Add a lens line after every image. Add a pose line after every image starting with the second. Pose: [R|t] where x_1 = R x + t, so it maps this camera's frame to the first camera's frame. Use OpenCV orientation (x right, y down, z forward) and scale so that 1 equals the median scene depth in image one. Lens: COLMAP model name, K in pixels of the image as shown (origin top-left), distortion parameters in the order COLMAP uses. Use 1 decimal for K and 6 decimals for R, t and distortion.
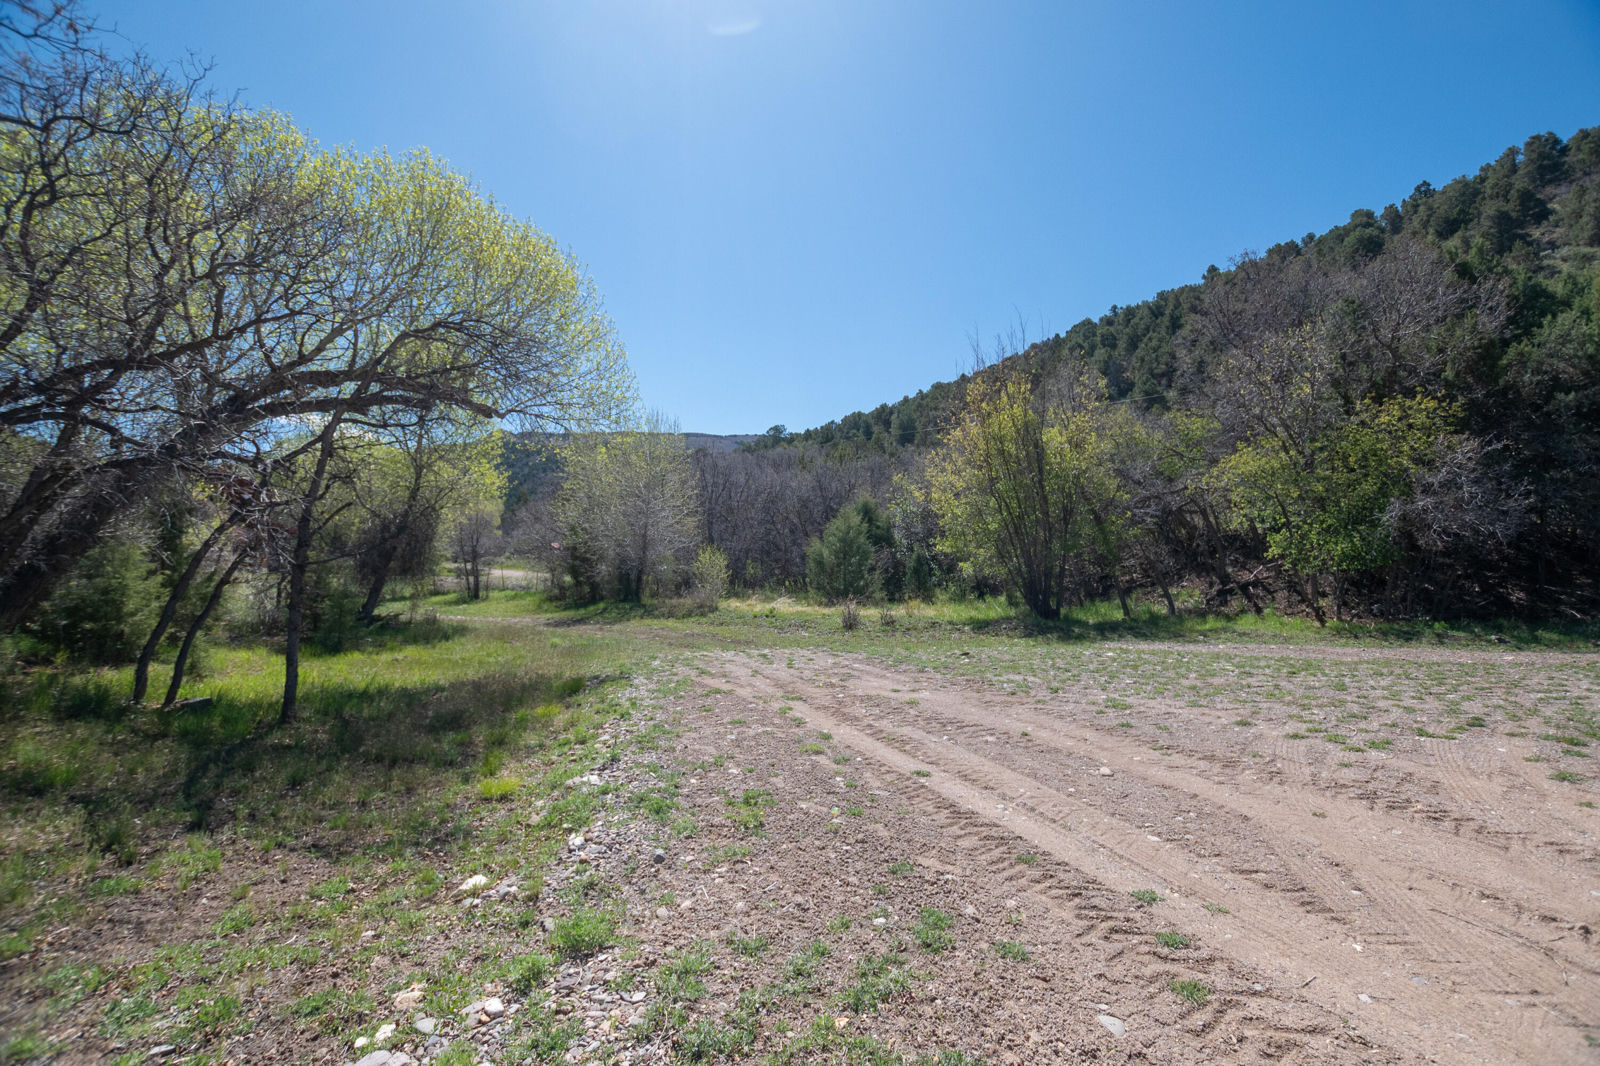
lens RADIAL K [[707.1, 0, 803.9], [0, 707.1, 539.7], [0, 0, 1]] dist [-0.029887, 0.003535]
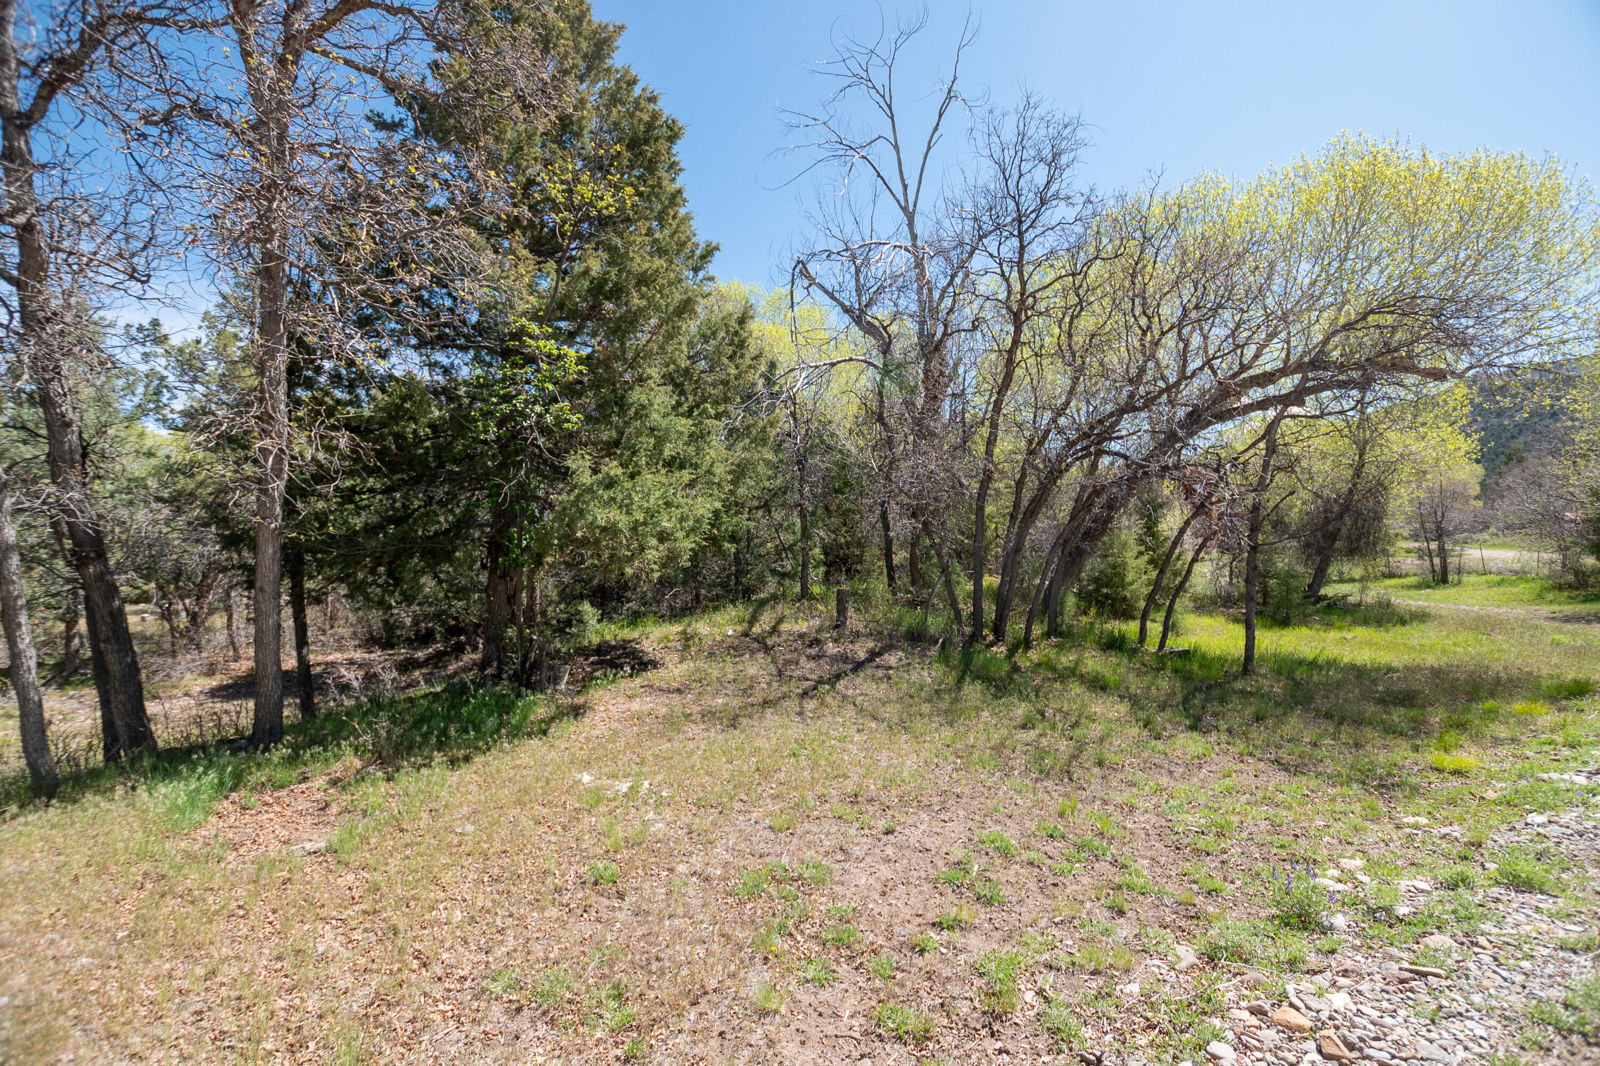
lens RADIAL K [[707.1, 0, 802.7], [0, 707.1, 536.6], [0, 0, 1]] dist [-0.029887, 0.003535]
pose [[0.372930, -0.022603, -0.927584, 0.075469], [0.043480, 0.999031, -0.006863, -0.004602], [0.926840, -0.037772, 0.373551, -0.121534]]
